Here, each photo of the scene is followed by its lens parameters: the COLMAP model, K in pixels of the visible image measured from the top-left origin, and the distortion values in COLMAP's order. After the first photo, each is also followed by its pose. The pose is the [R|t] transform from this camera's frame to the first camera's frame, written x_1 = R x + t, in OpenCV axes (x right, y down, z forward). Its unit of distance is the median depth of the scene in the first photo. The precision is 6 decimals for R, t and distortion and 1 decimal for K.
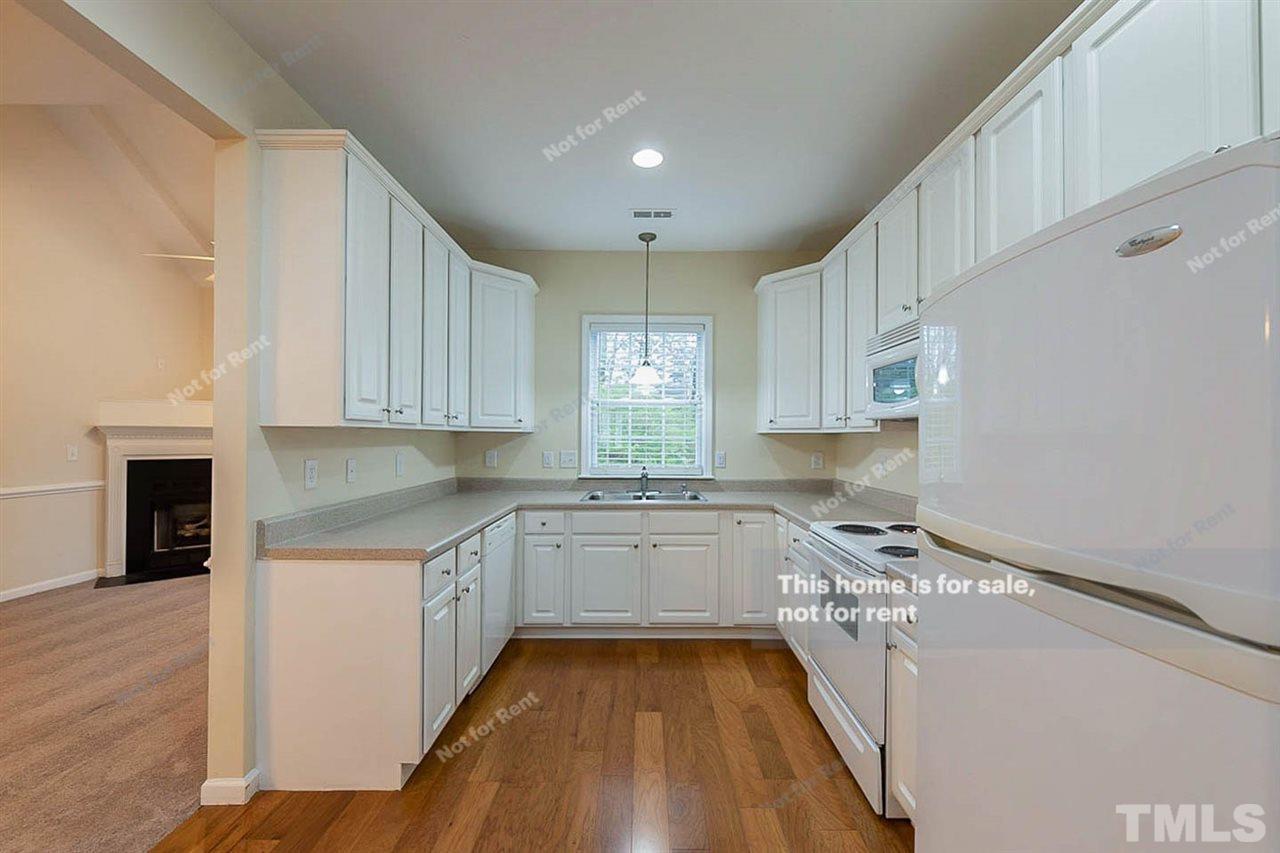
lens RADIAL K [[511.5, 0, 648.4], [0, 511.5, 428.7], [0, 0, 1]] dist [0.009131, -0.002230]
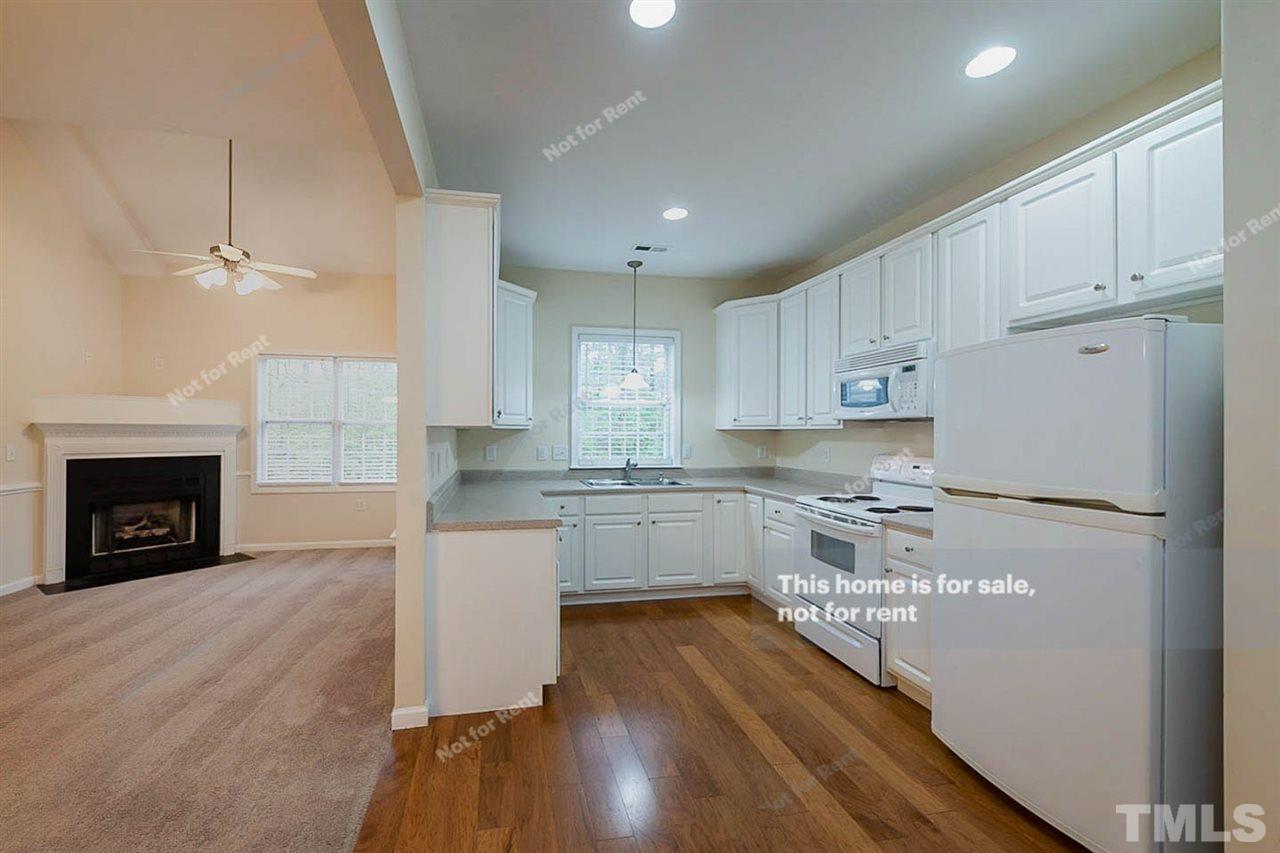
lens RADIAL K [[511.5, 0, 608.7], [0, 511.5, 427.8], [0, 0, 1]] dist [0.009131, -0.002230]
pose [[0.982465, -0.001989, 0.186437, -0.282599], [0.000717, 0.999976, 0.006890, -0.003851], [-0.186447, -0.006635, 0.982443, -0.151075]]
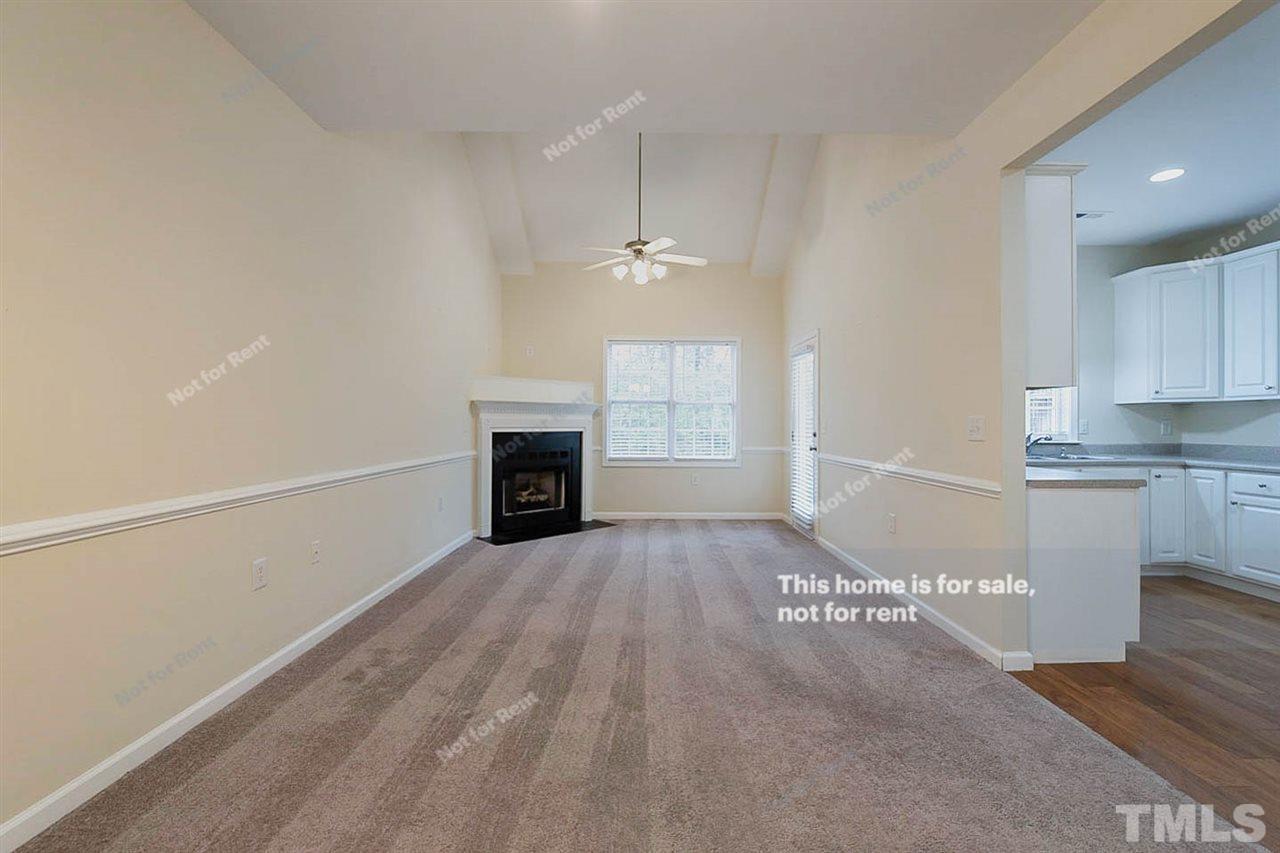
lens RADIAL K [[511.5, 0, 650.9], [0, 511.5, 423.5], [0, 0, 1]] dist [0.009131, -0.002230]
pose [[0.999533, -0.002260, 0.030461, -0.941906], [0.001912, 0.999933, 0.011445, 0.041144], [-0.030485, -0.011381, 0.999470, -0.139806]]
